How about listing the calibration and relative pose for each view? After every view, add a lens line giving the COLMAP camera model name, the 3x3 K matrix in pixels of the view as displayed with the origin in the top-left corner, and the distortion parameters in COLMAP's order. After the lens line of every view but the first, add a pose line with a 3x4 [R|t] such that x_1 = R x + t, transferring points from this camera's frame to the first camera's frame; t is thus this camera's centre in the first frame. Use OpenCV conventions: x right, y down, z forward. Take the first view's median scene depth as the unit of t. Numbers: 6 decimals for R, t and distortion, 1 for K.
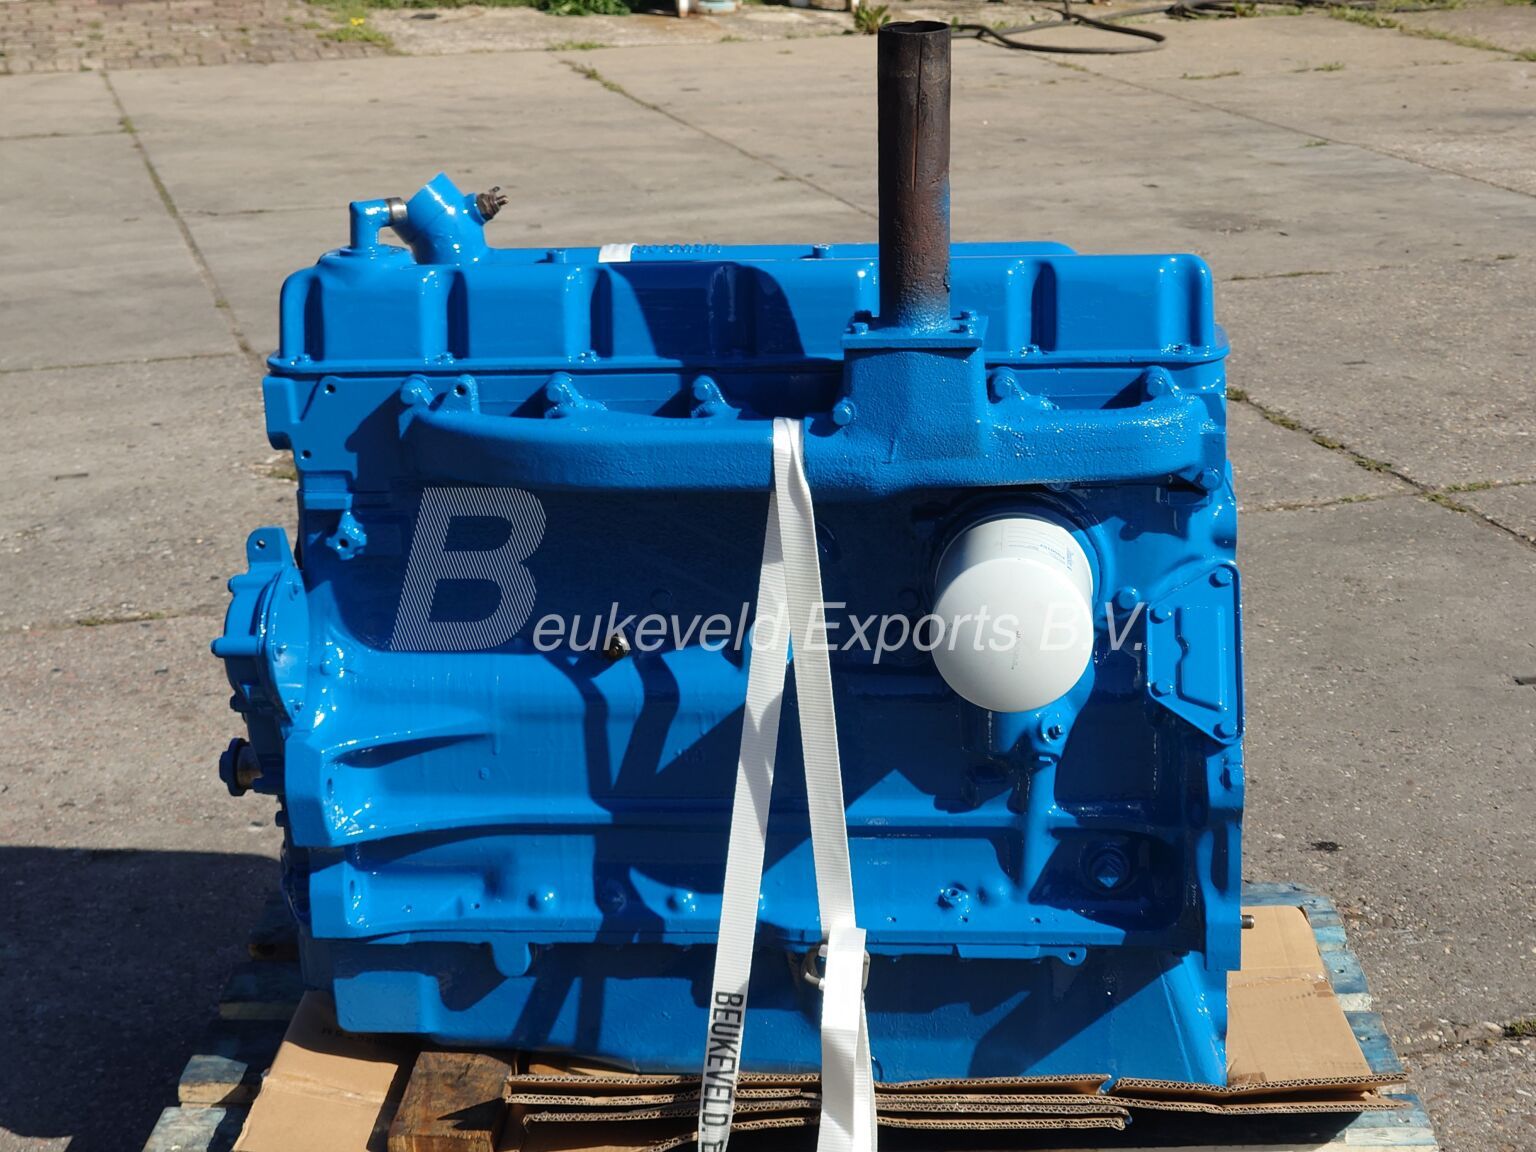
lens RADIAL K [[2731.9, 0, 768.0], [0, 2731.9, 576.0], [0, 0, 1]] dist [-0.038973, -0.064967]
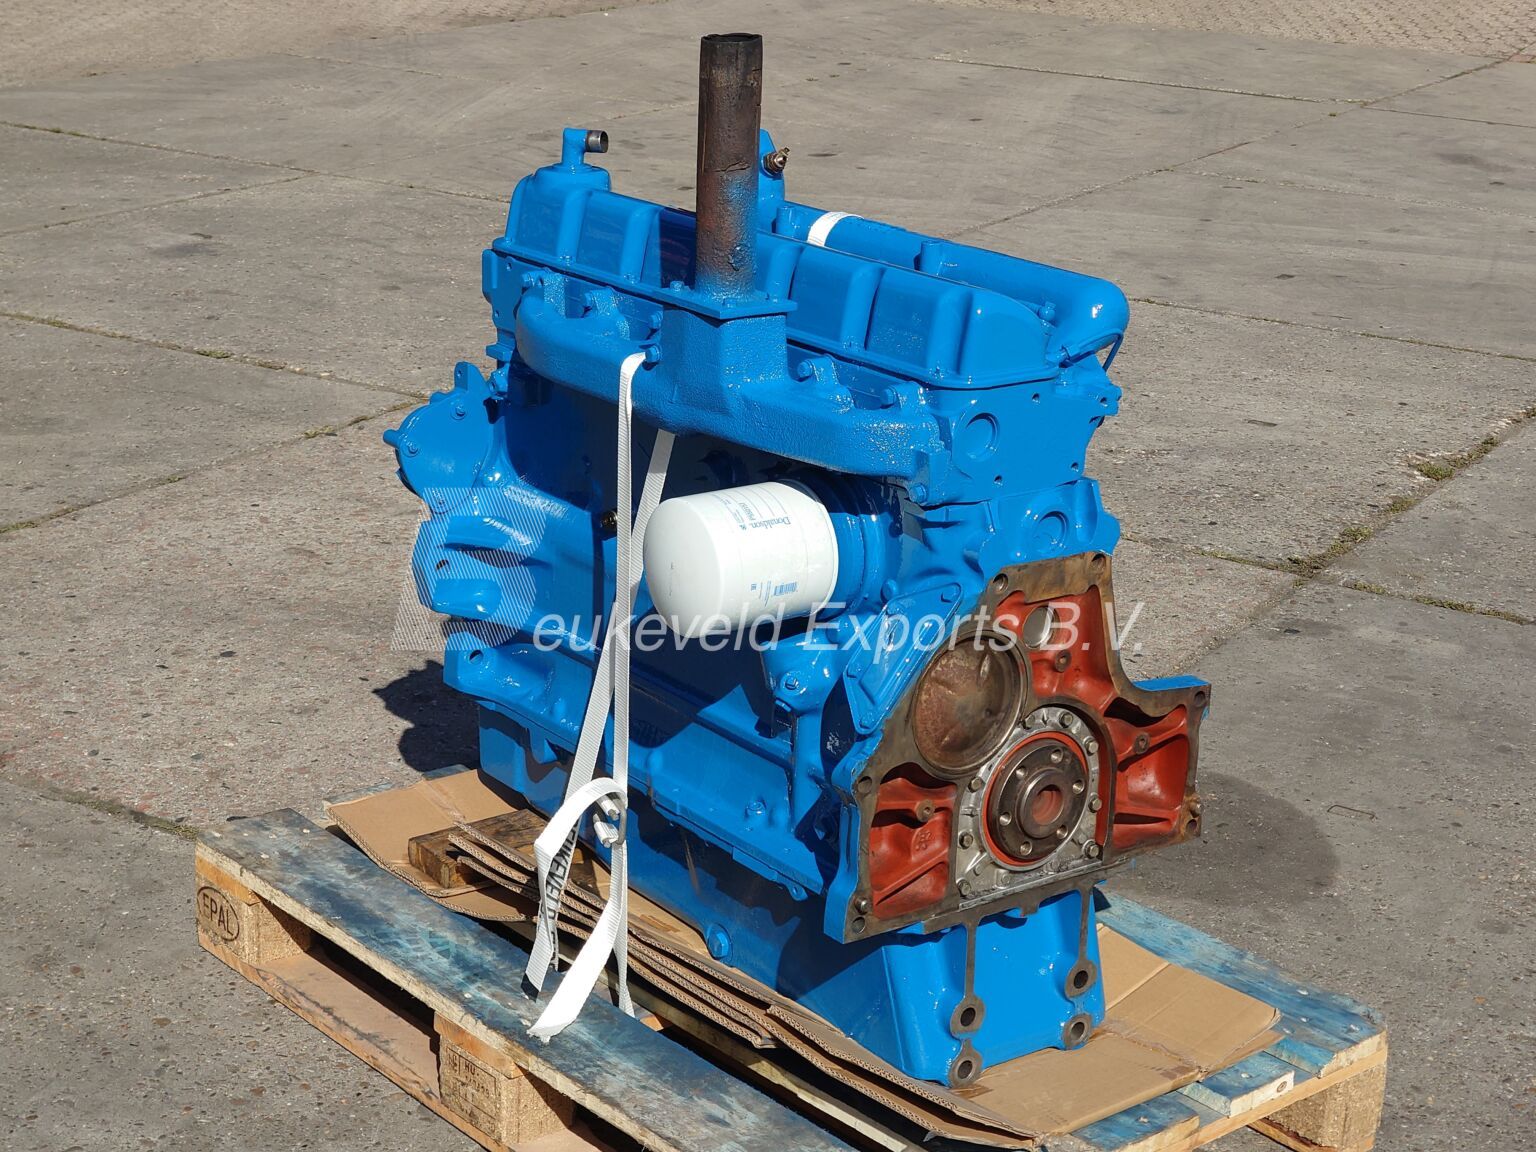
lens RADIAL K [[2731.9, 0, 768.0], [0, 2731.9, 576.0], [0, 0, 1]] dist [-0.038973, -0.064967]
pose [[0.663297, 0.269562, -0.698122, 0.855396], [-0.274426, 0.955501, 0.108206, -0.101856], [0.696224, 0.119811, 0.707755, 0.191993]]
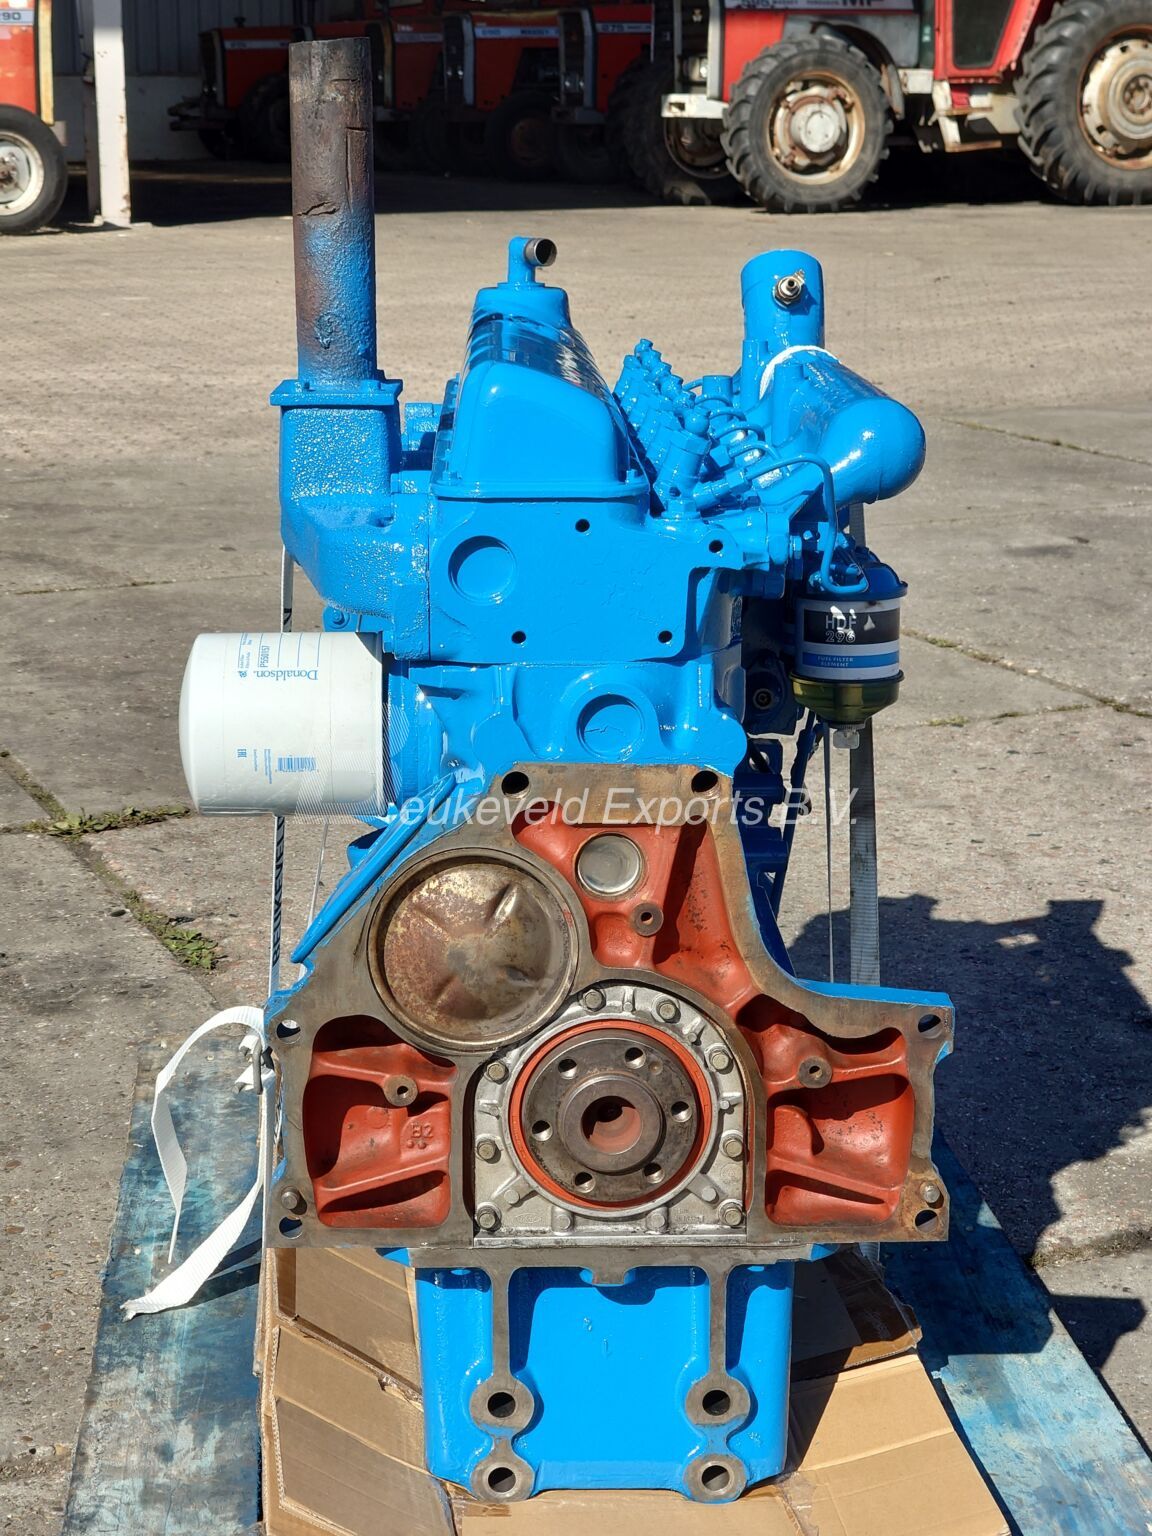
lens RADIAL K [[2731.9, 0, 576.0], [0, 2731.9, 768.0], [0, 0, 1]] dist [-0.038973, -0.064967]
pose [[0.107058, 0.256746, -0.960531, 0.895459], [-0.306607, 0.927525, 0.213750, -0.179776], [0.945796, 0.271622, 0.178020, 0.896275]]
